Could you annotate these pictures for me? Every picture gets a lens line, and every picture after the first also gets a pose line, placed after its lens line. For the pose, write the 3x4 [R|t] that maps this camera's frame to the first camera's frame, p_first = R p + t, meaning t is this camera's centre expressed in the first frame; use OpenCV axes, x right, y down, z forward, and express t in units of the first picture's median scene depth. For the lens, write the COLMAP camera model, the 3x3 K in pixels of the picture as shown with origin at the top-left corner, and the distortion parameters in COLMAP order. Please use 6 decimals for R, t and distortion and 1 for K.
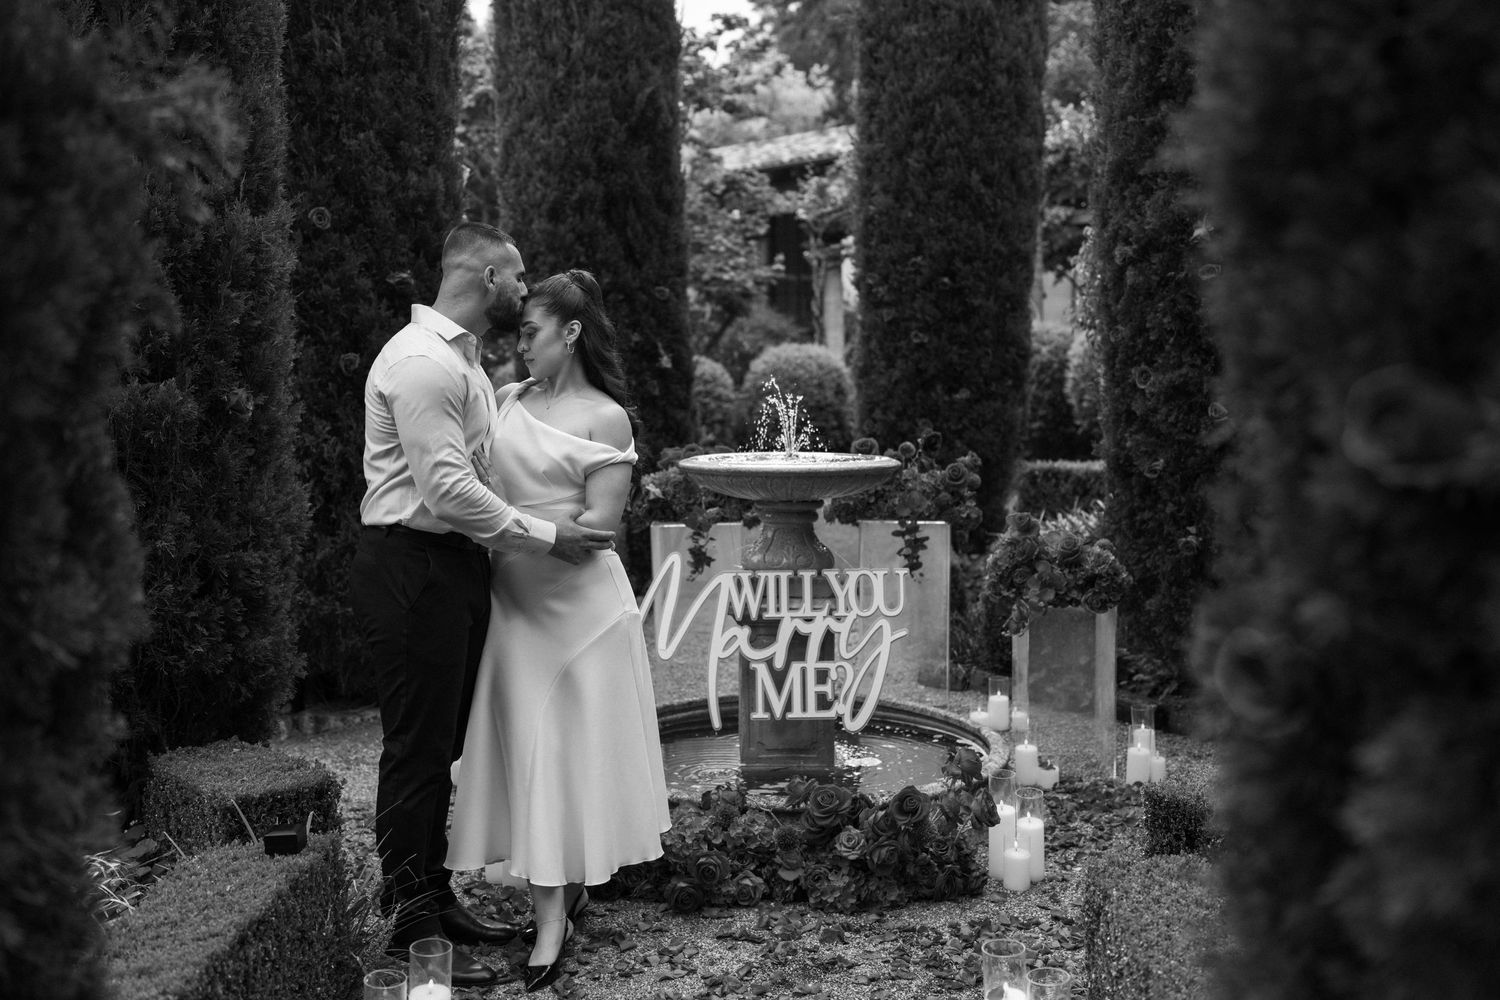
lens RADIAL K [[1525.1, 0, 729.2], [0, 1525.1, 500.2], [0, 0, 1]] dist [0.017335, 0.021100]
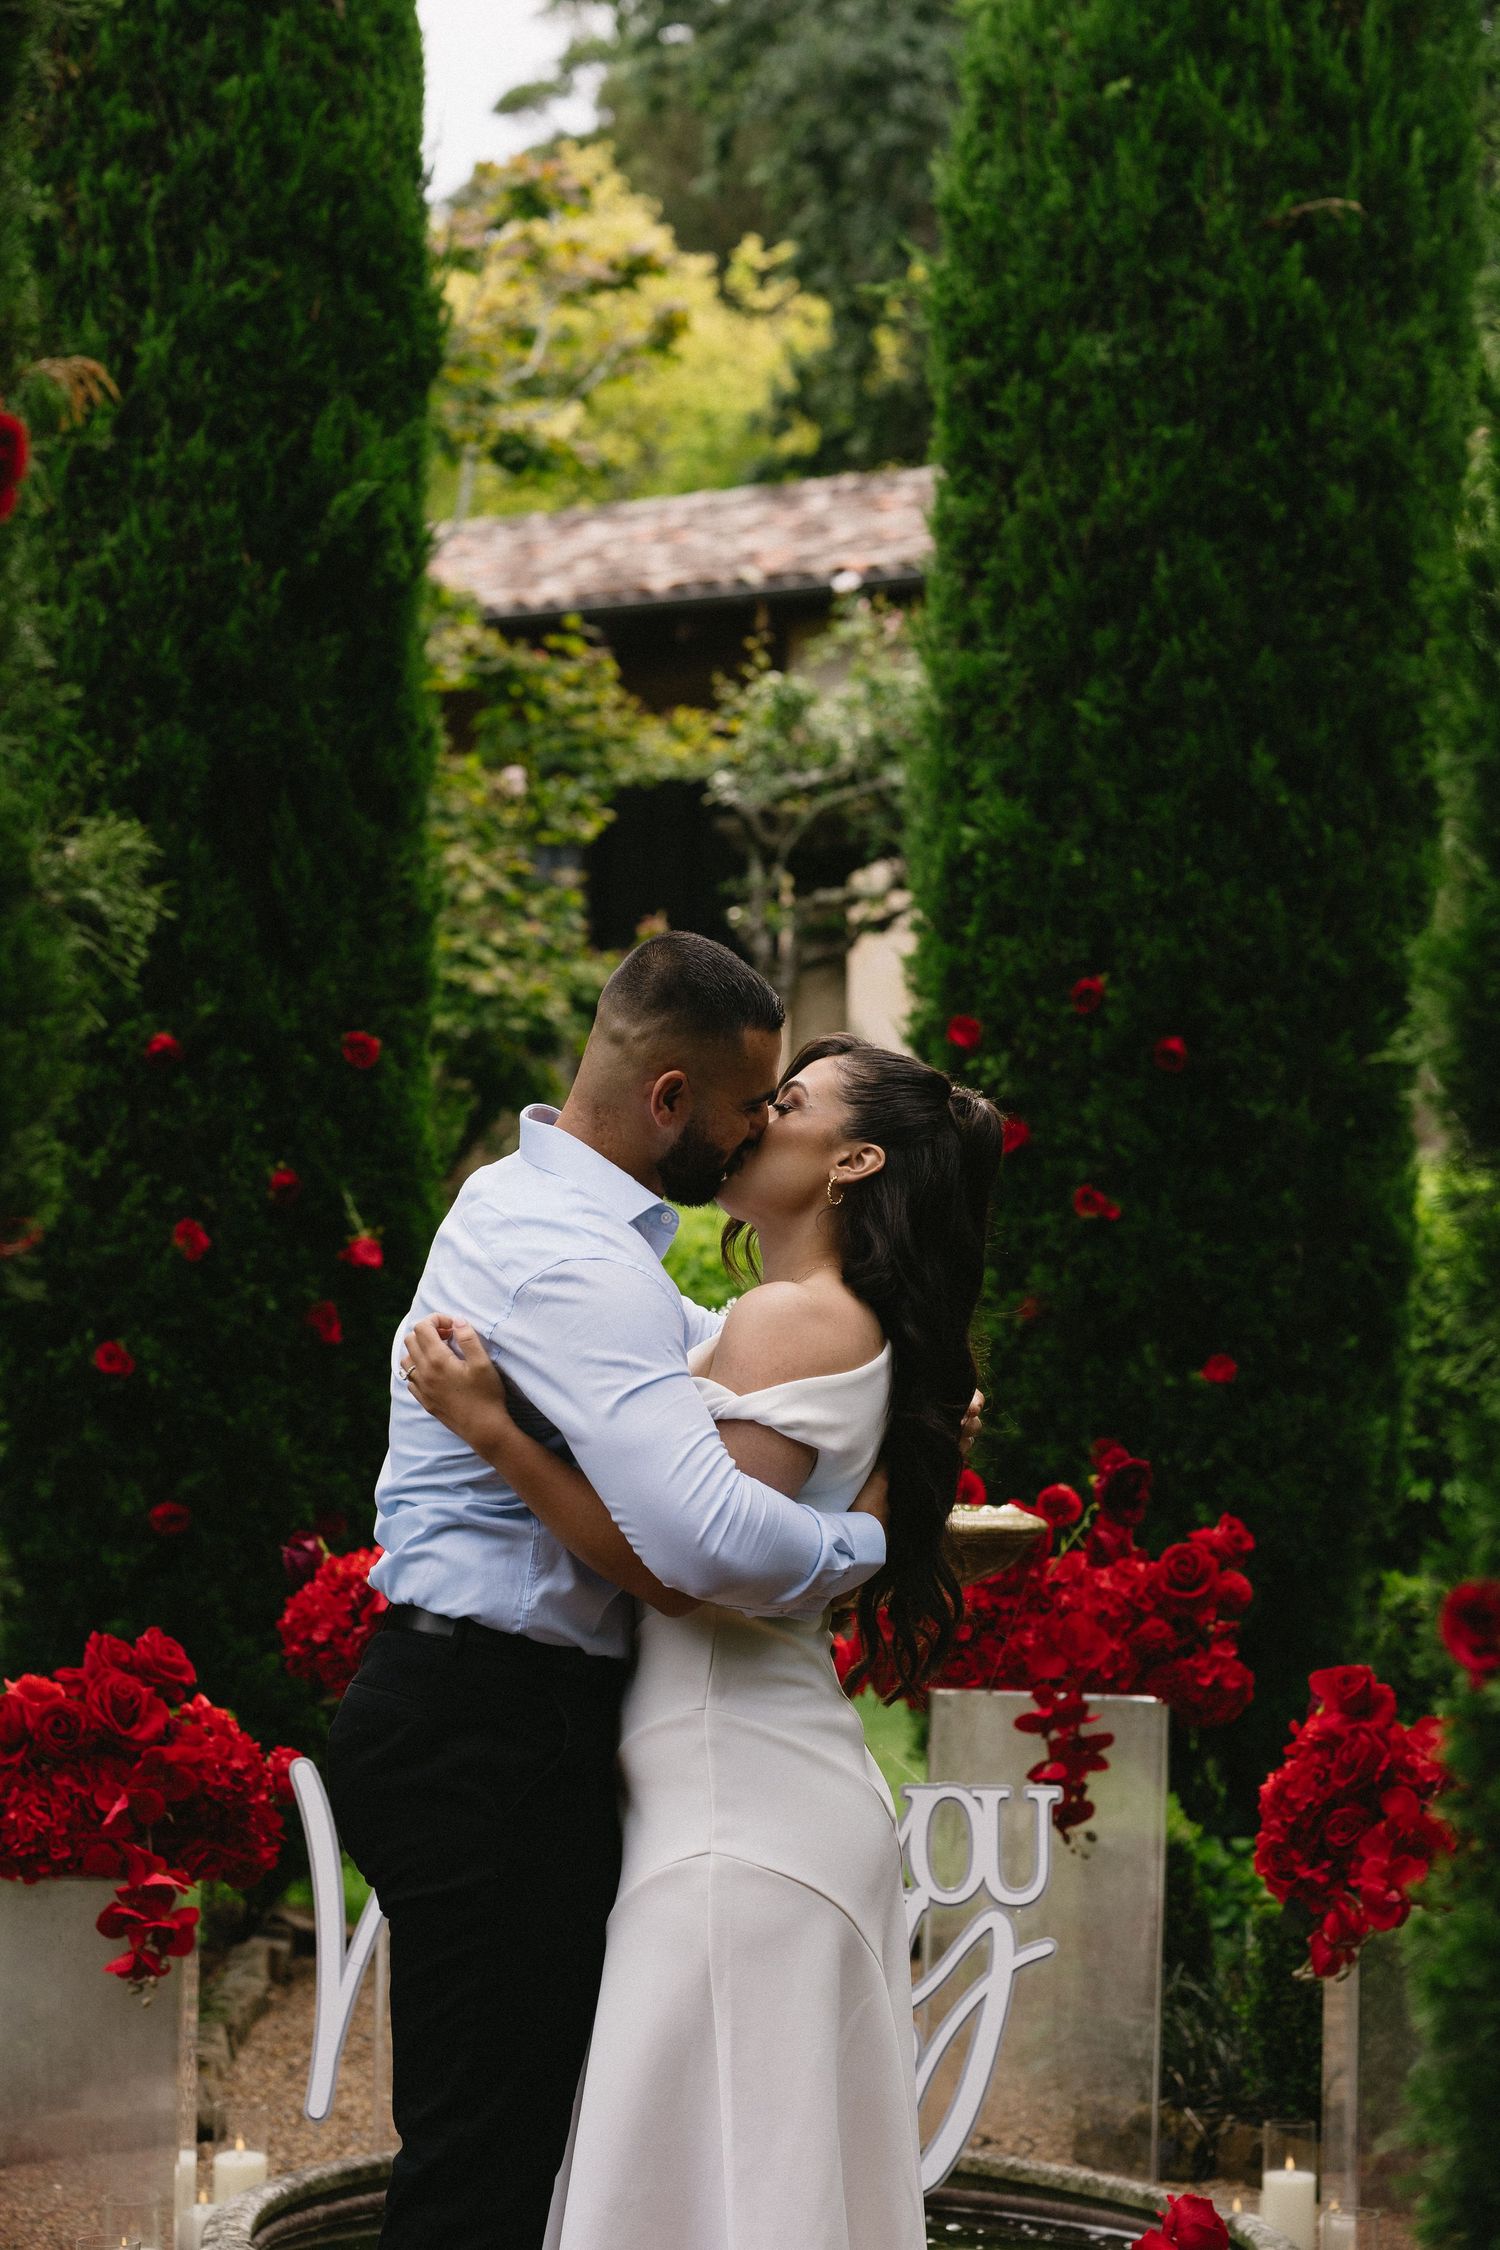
lens RADIAL K [[5685.2, 0, 760.9], [0, 5685.2, 1095.9], [0, 0, 1]] dist [0.010155, 0.460987]
pose [[0.997165, 0.037369, 0.065304, -0.038360], [-0.029361, 0.992395, -0.119543, 0.026928], [-0.069275, 0.117287, 0.990679, -0.290873]]
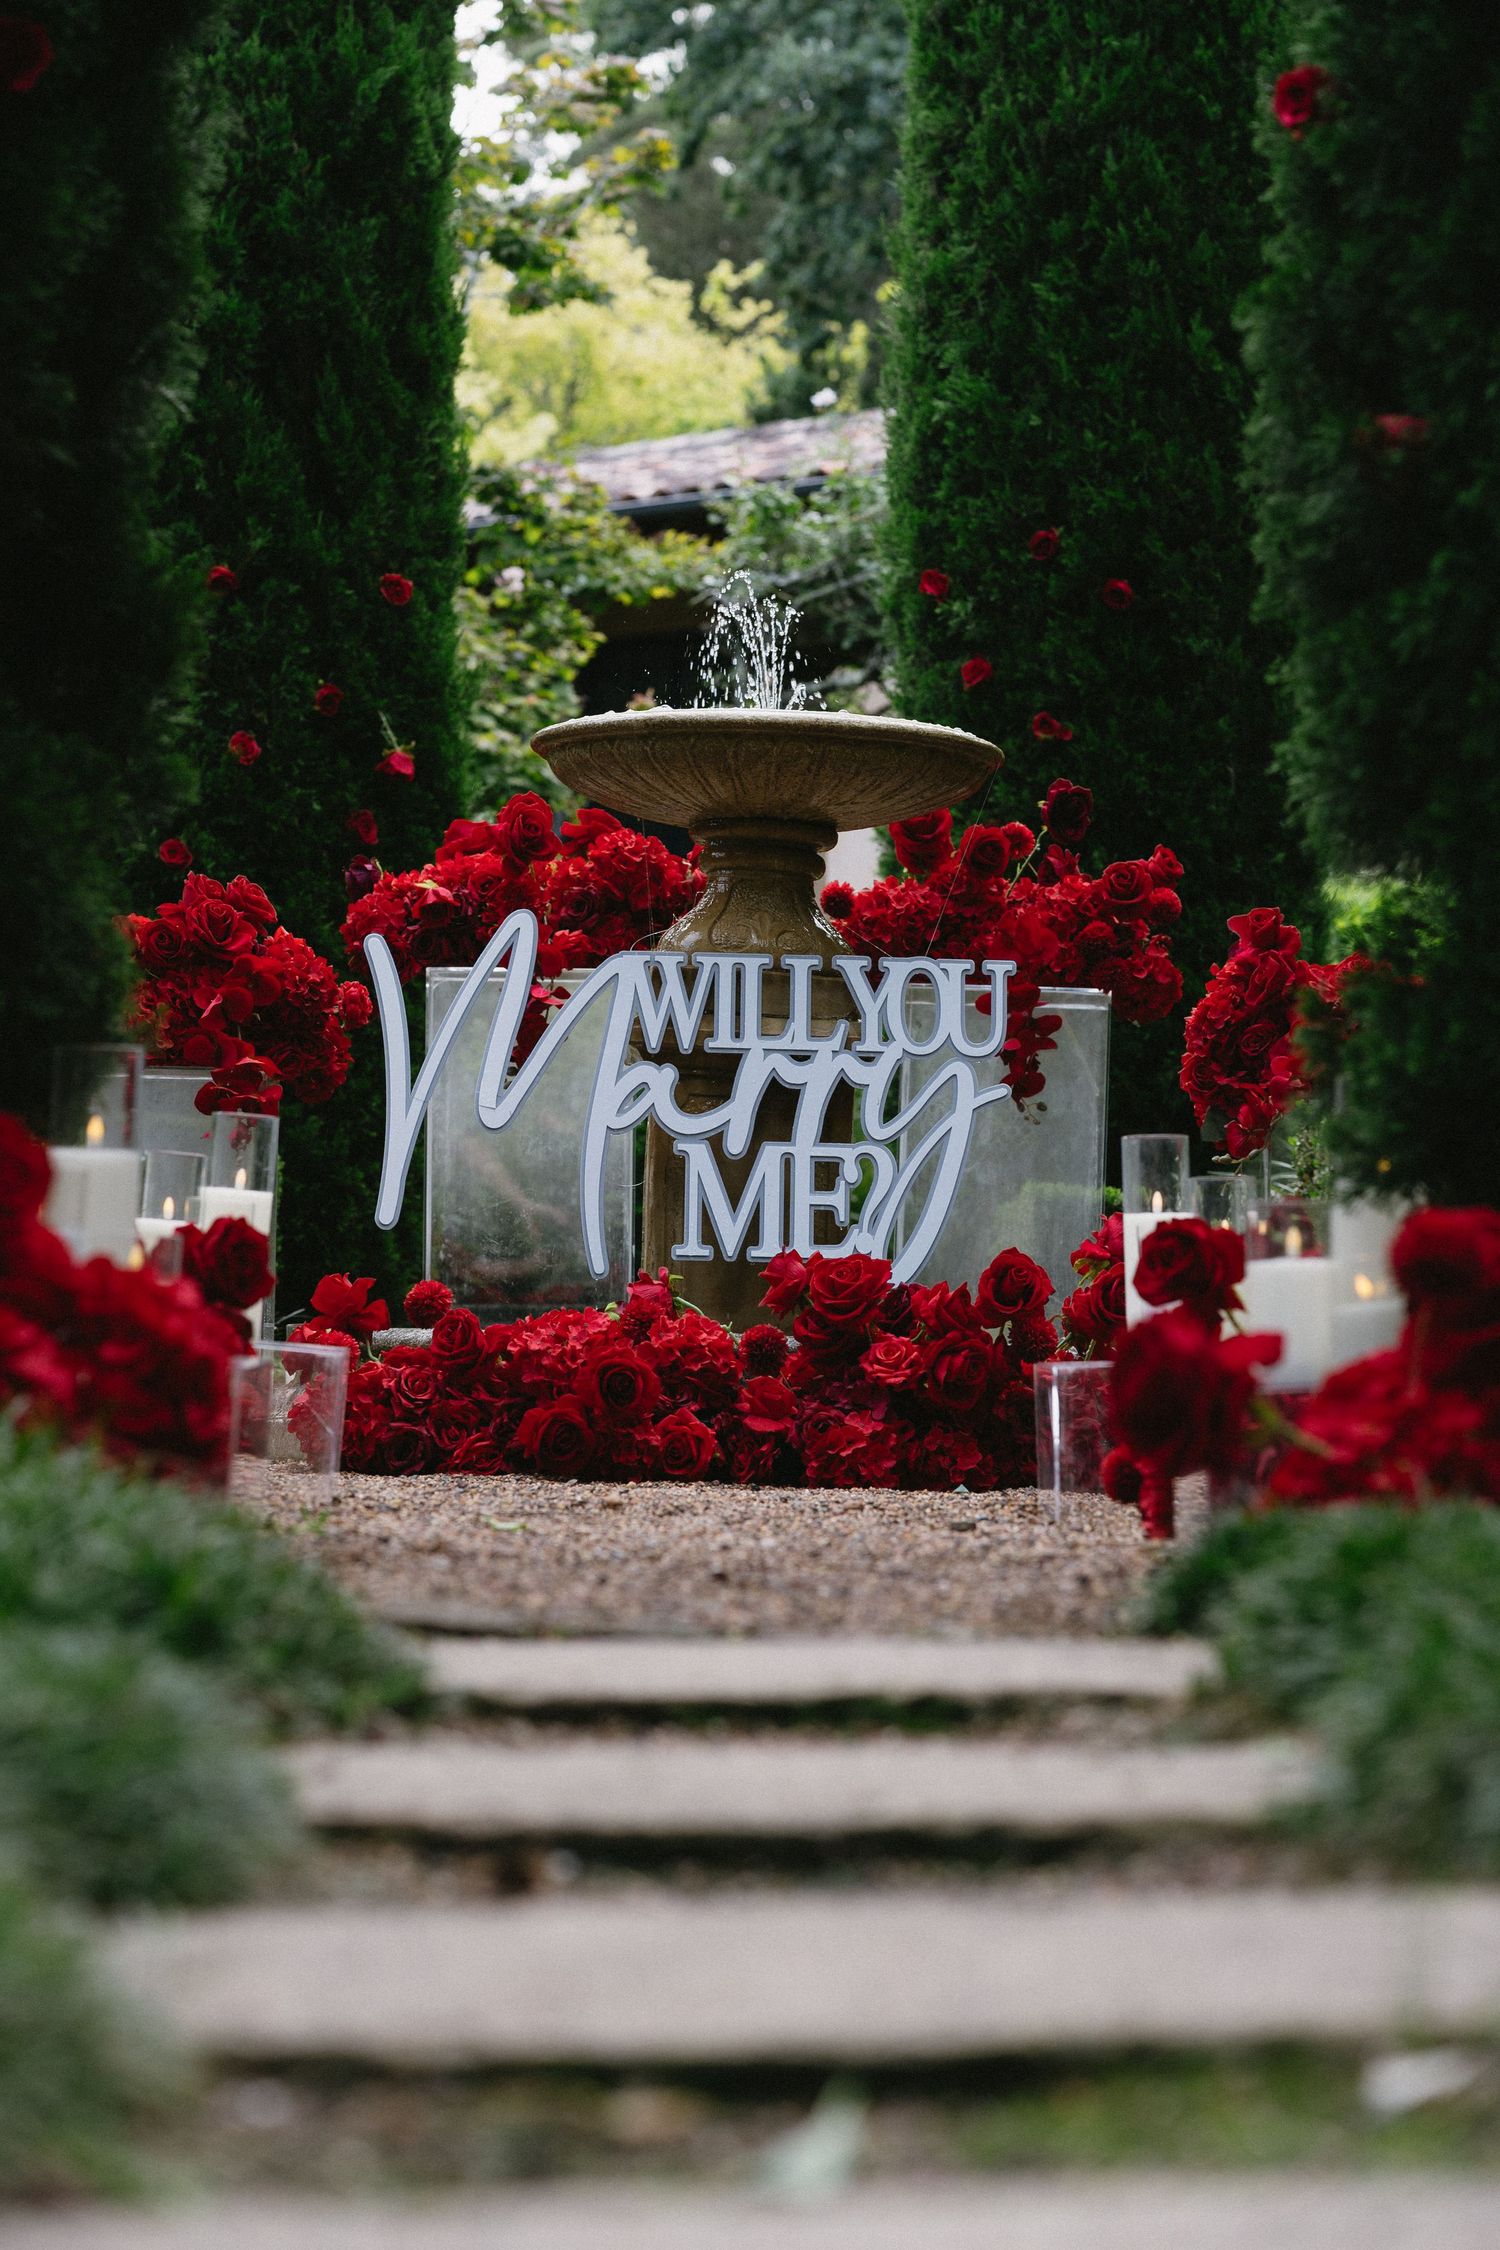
lens RADIAL K [[5730.7, 0, 793.1], [0, 5730.7, 1123.5], [0, 0, 1]] dist [-0.043873, 0.502647]
pose [[0.996307, 0.040817, 0.075543, -0.049142], [-0.030114, 0.990009, -0.137754, 0.201842], [-0.080411, 0.134971, 0.987581, -0.439548]]
